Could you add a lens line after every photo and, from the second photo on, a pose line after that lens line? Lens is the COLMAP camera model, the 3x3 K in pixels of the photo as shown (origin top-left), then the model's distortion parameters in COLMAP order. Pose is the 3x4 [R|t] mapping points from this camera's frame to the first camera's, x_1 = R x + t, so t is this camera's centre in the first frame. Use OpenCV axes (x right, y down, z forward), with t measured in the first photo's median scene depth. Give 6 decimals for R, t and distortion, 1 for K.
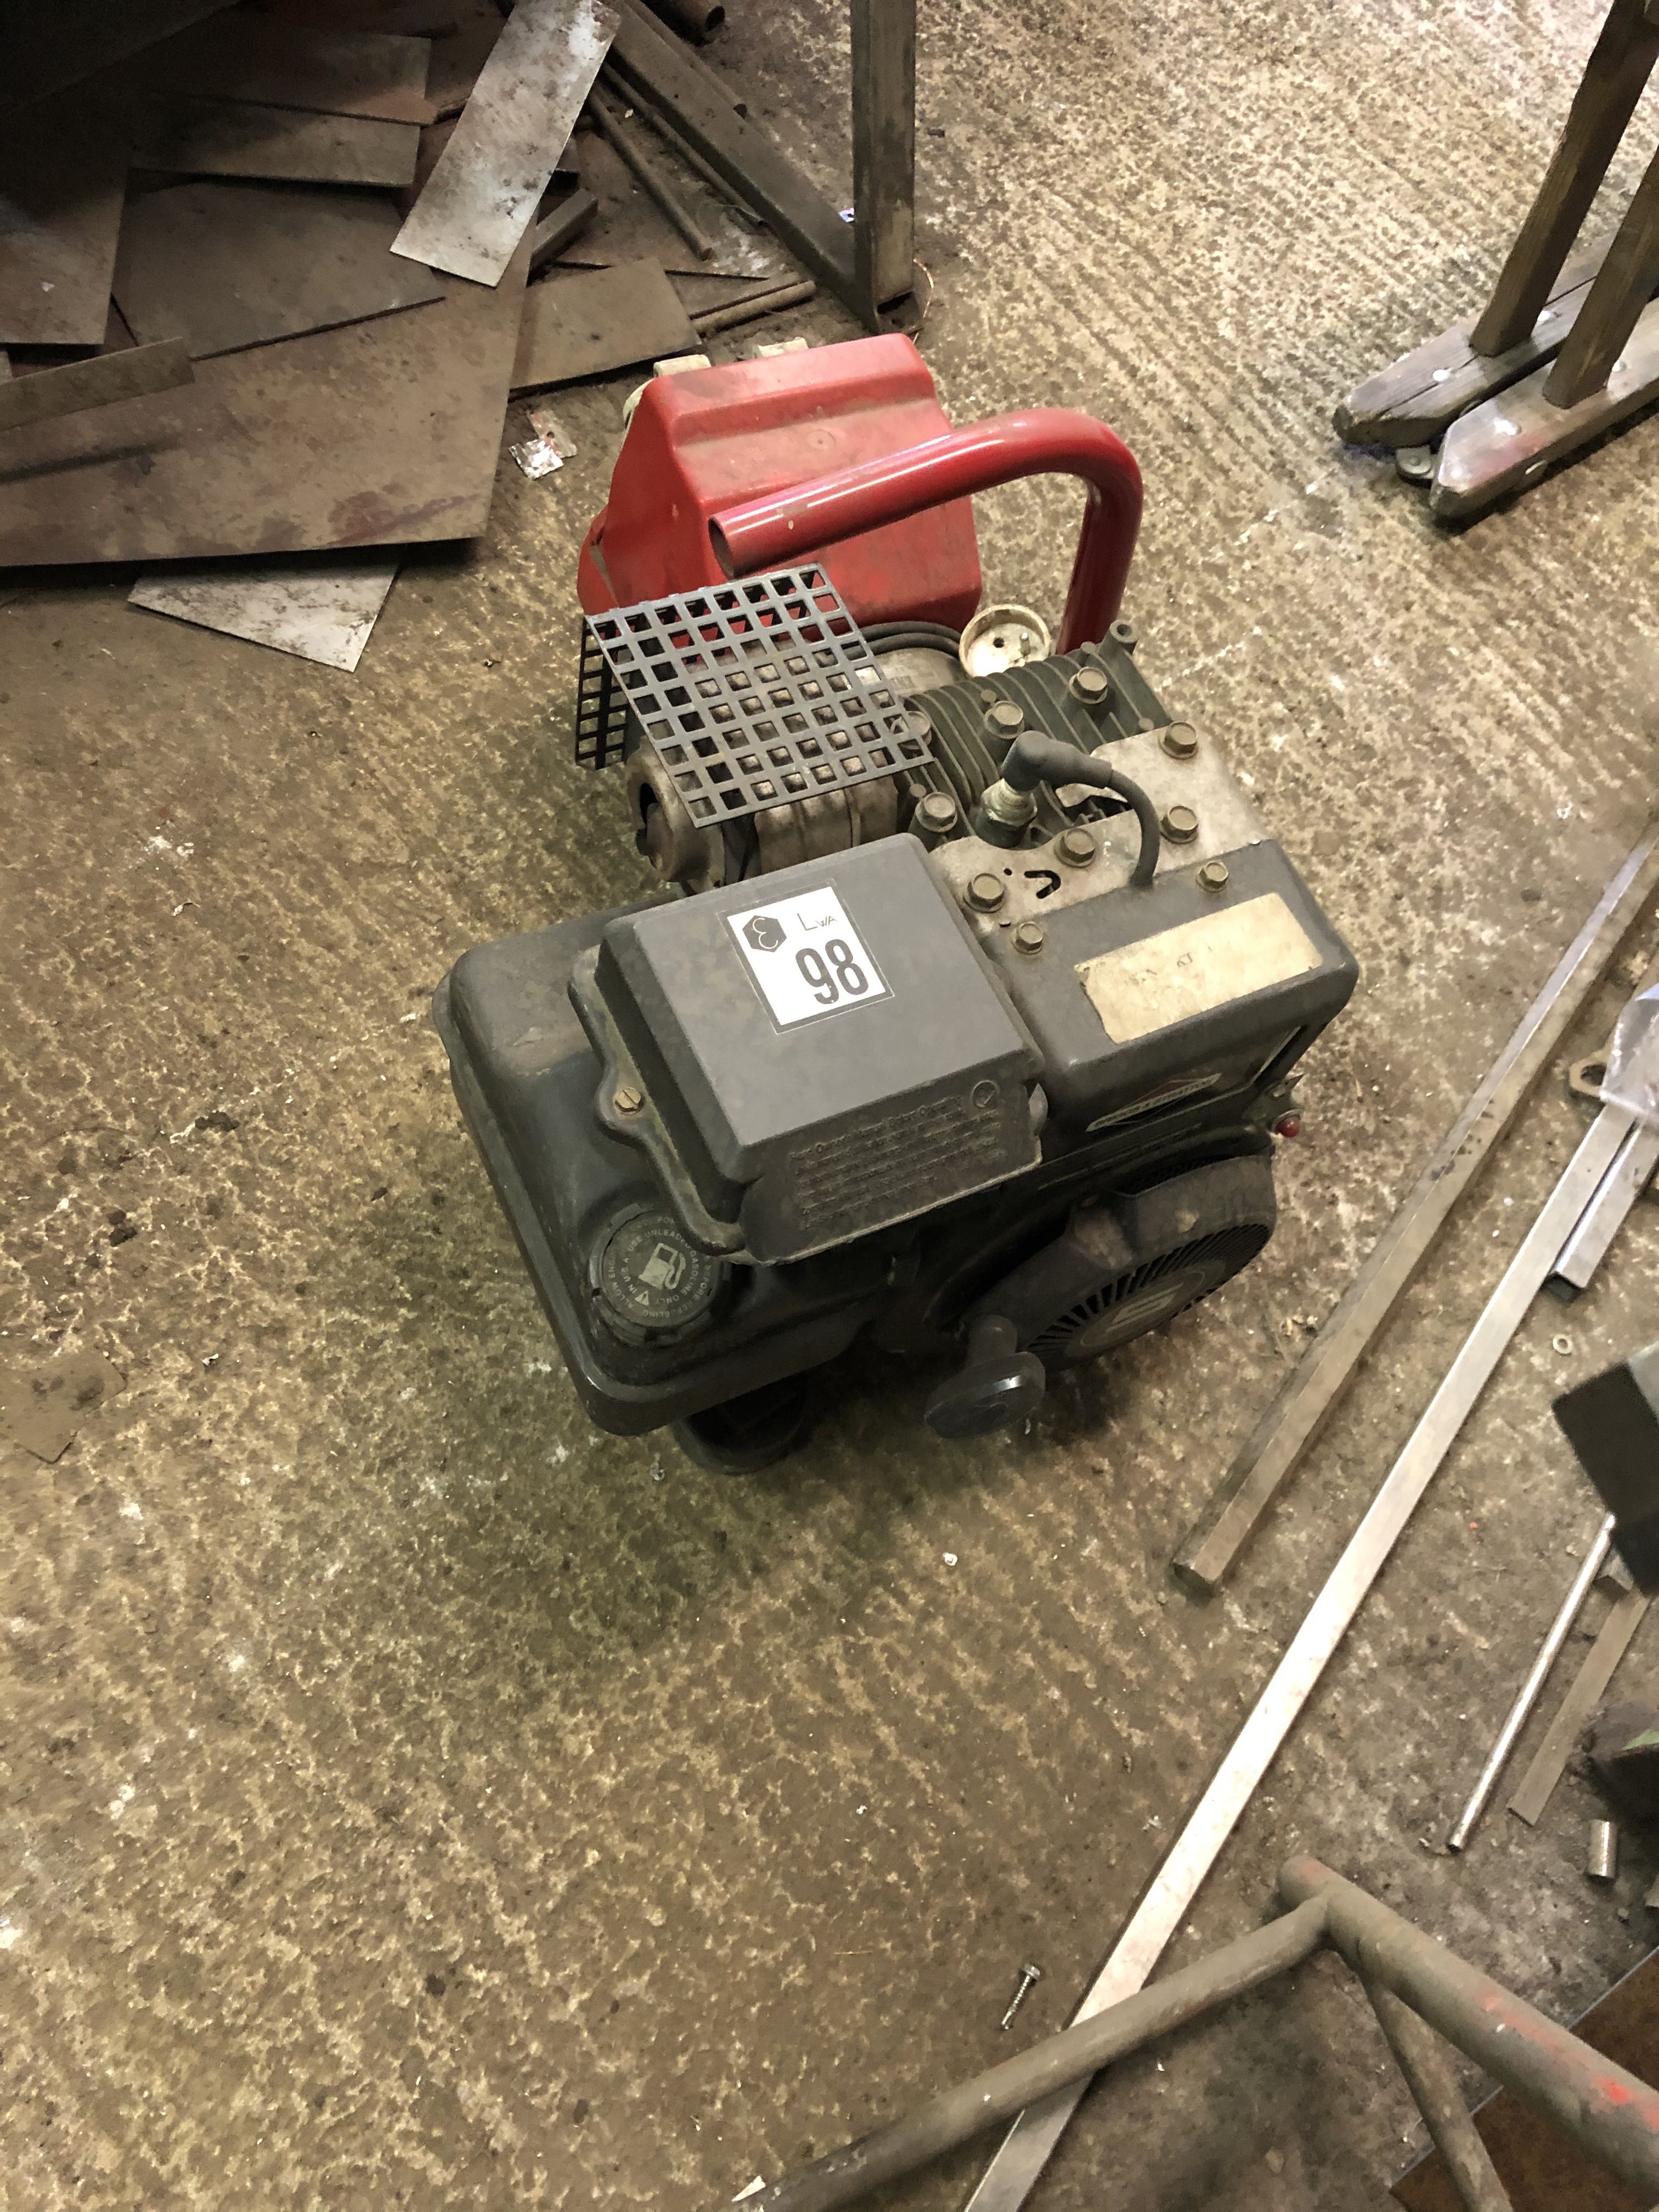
lens RADIAL K [[1825.0, 0, 846.9], [0, 1825.0, 1091.1], [0, 0, 1]] dist [0.012142, -0.011496]
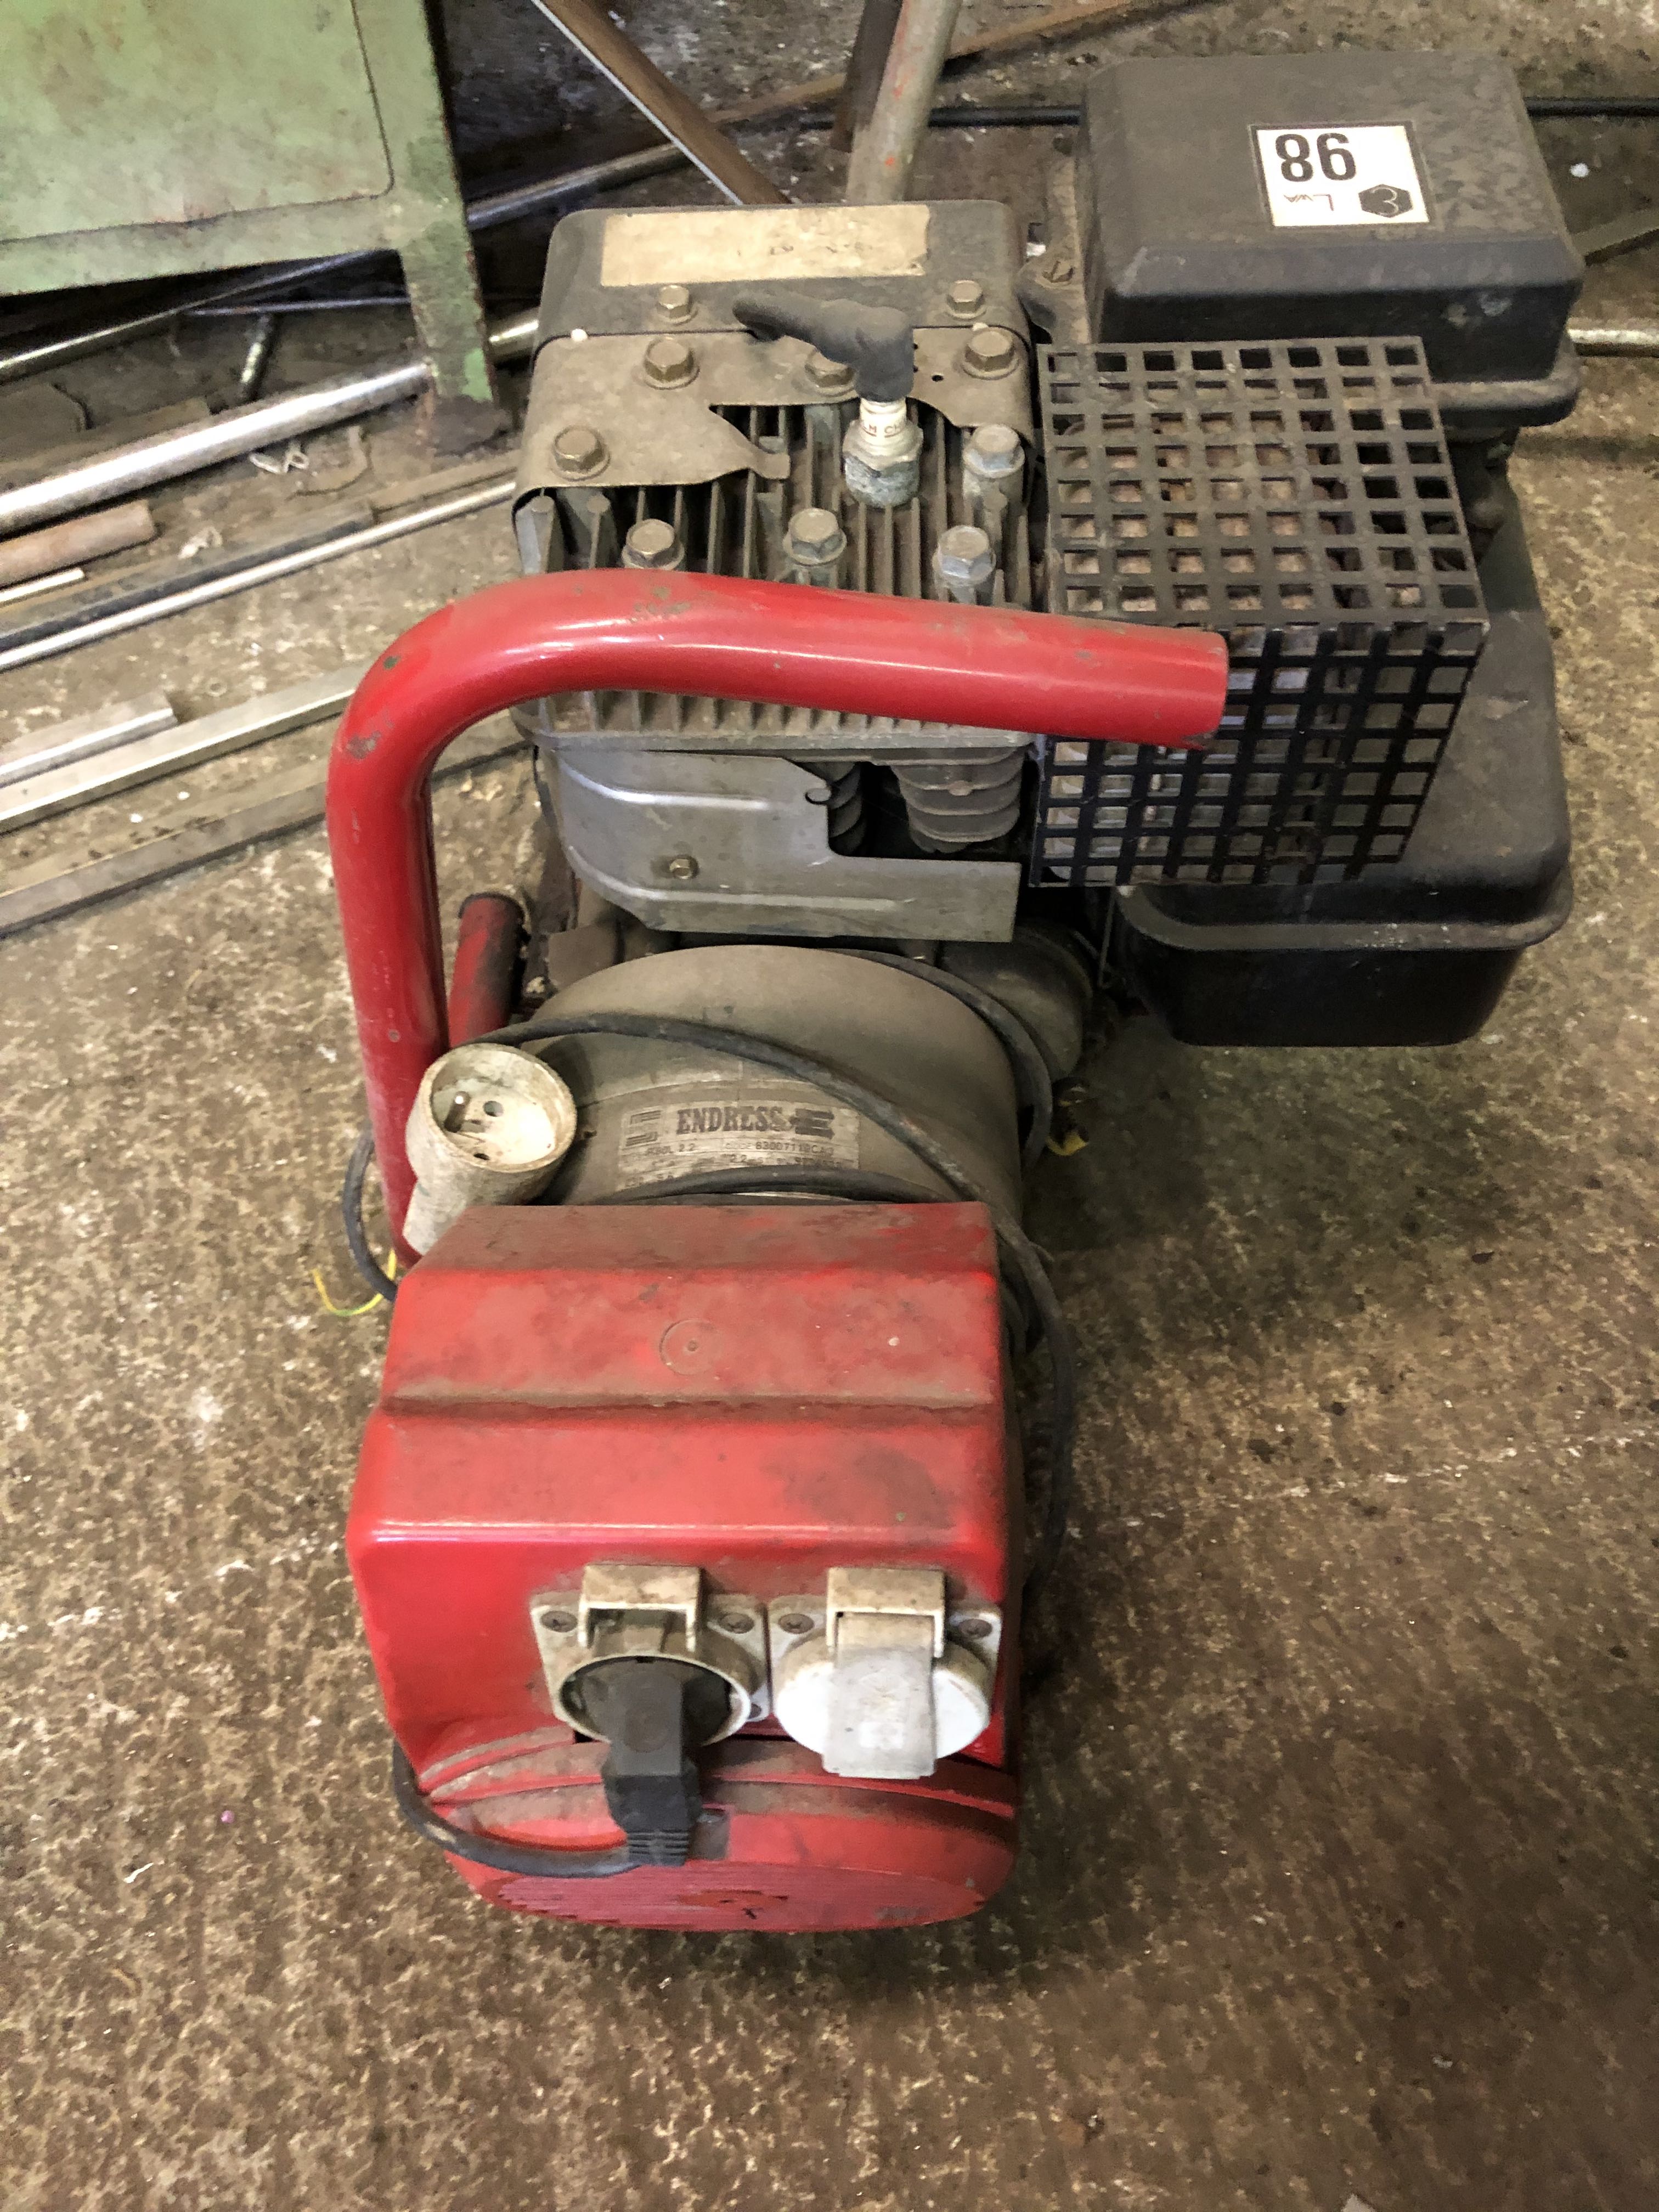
lens RADIAL K [[1825.0, 0, 845.9], [0, 1825.0, 1110.6], [0, 0, 1]] dist [0.012142, -0.011496]
pose [[-0.883955, -0.458401, 0.092156, -0.067273], [0.324996, -0.460662, 0.825935, -0.724189], [-0.336157, 0.760039, 0.556183, 0.685786]]
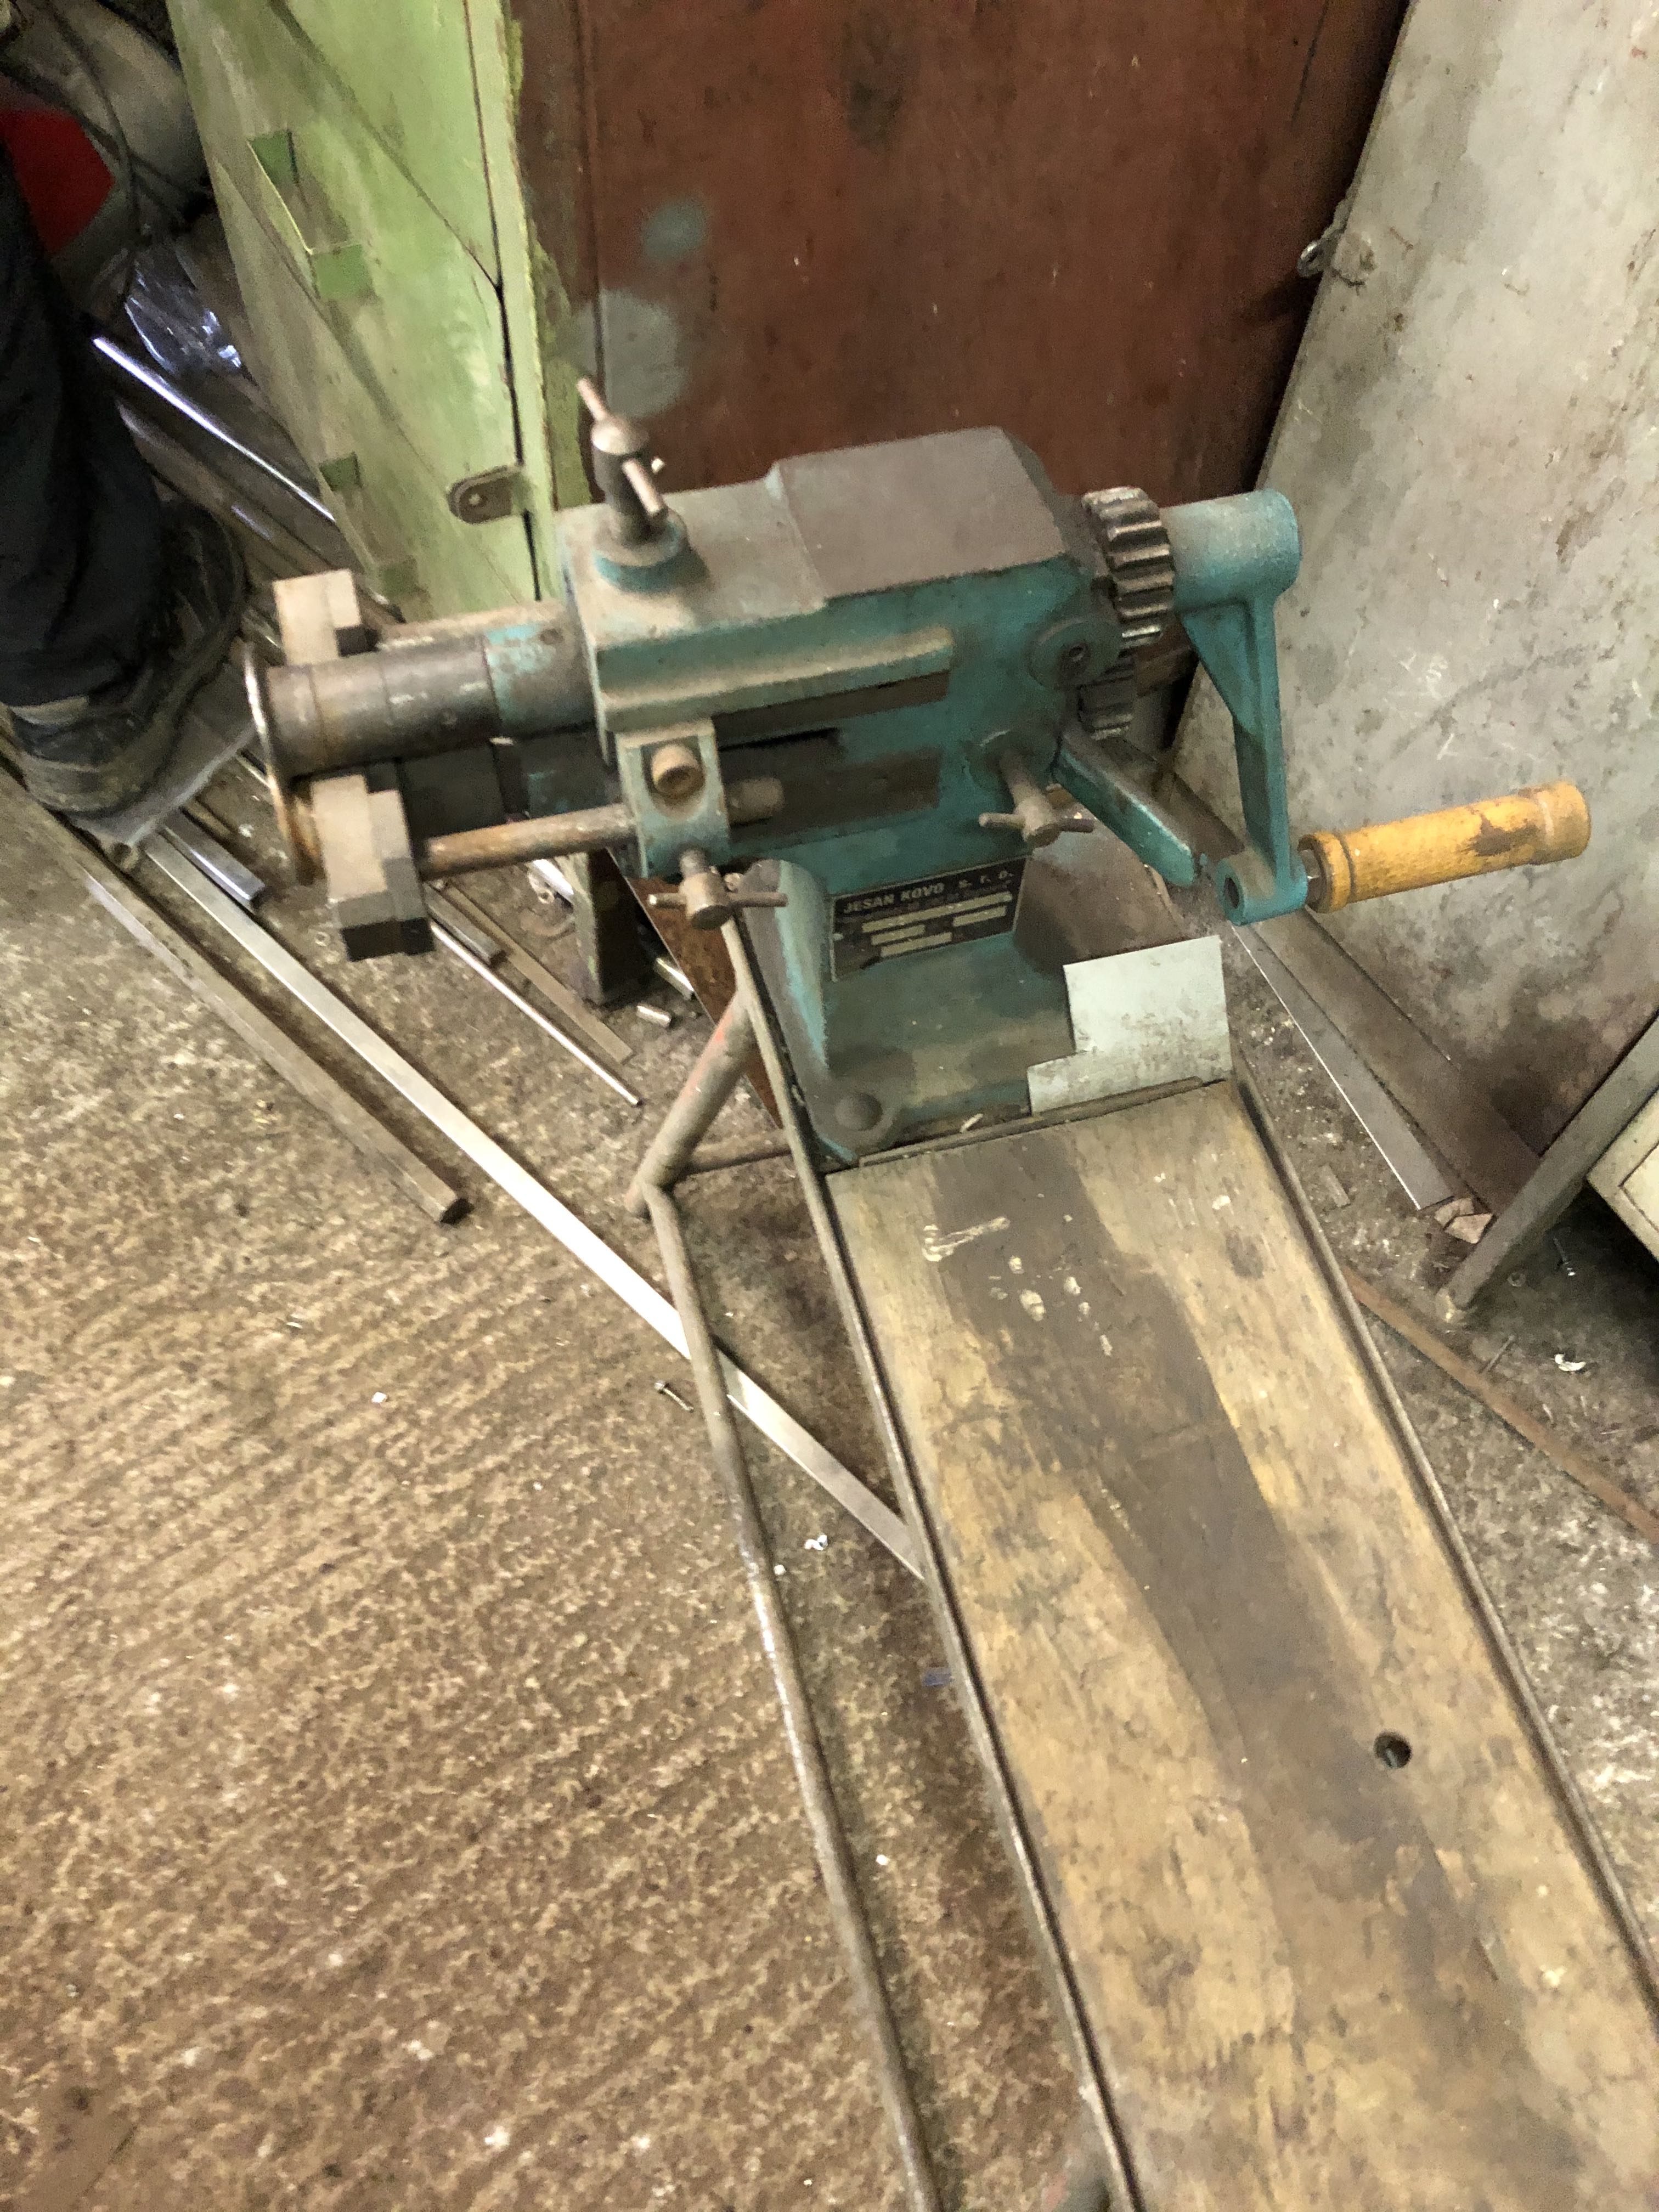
lens RADIAL K [[1825.0, 0, 889.9], [0, 1825.0, 1094.5], [0, 0, 1]] dist [0.012142, -0.011496]
pose [[0.122459, -0.934875, 0.333186, -0.146709], [0.867157, 0.264080, 0.422257, -0.048683], [-0.482745, 0.237215, 0.843022, -0.398227]]
